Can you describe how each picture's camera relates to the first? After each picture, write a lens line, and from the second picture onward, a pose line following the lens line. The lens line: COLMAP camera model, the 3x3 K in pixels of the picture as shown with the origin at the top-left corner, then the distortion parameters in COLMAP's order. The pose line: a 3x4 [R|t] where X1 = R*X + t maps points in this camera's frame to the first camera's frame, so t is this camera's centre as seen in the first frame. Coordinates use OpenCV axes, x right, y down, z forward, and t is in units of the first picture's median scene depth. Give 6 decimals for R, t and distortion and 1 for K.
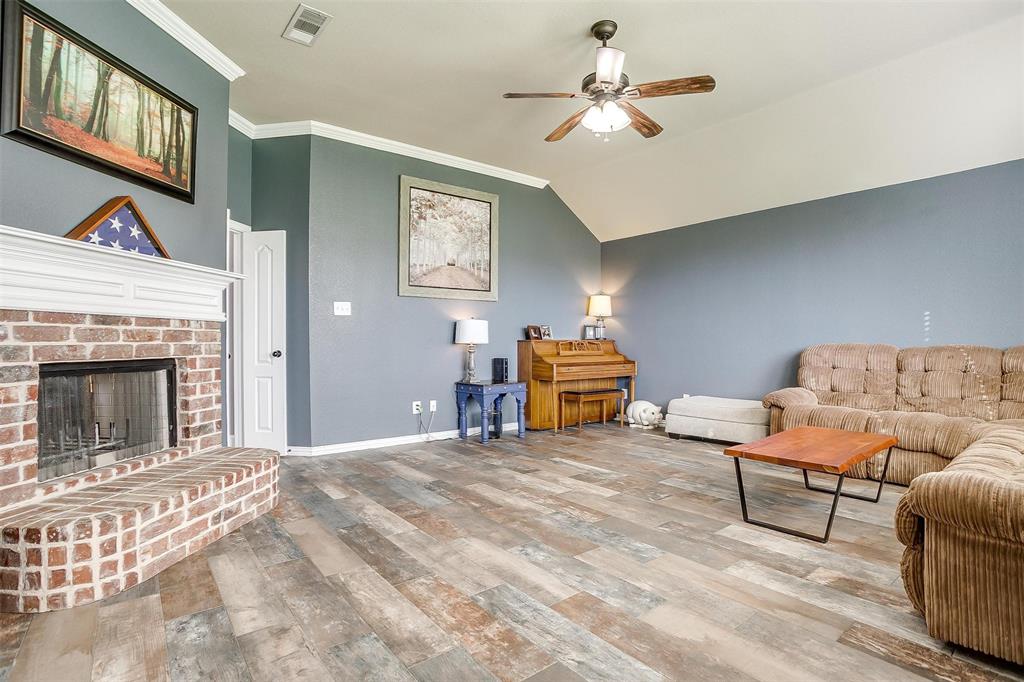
lens RADIAL K [[510.6, 0, 513.6], [0, 510.6, 346.6], [0, 0, 1]] dist [-0.065117, 0.019631]
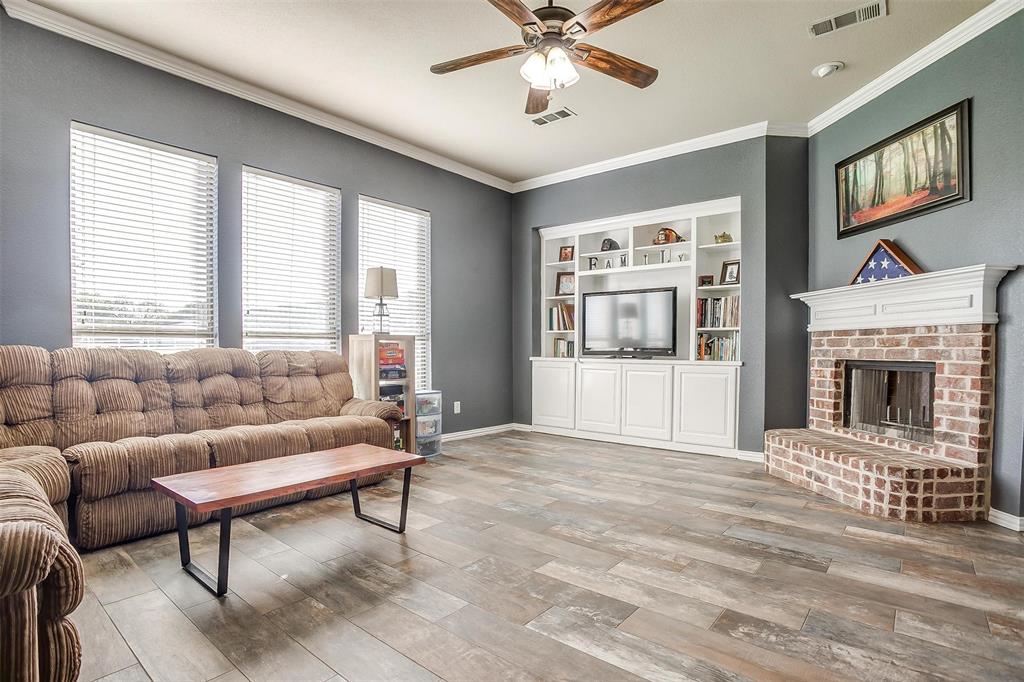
lens RADIAL K [[510.6, 0, 511.6], [0, 510.6, 344.9], [0, 0, 1]] dist [-0.065117, 0.019631]
pose [[-0.979081, -0.002405, -0.203459, 0.458041], [-0.002906, 0.999993, 0.002160, -0.014748], [0.203452, 0.002706, -0.979081, 2.000955]]
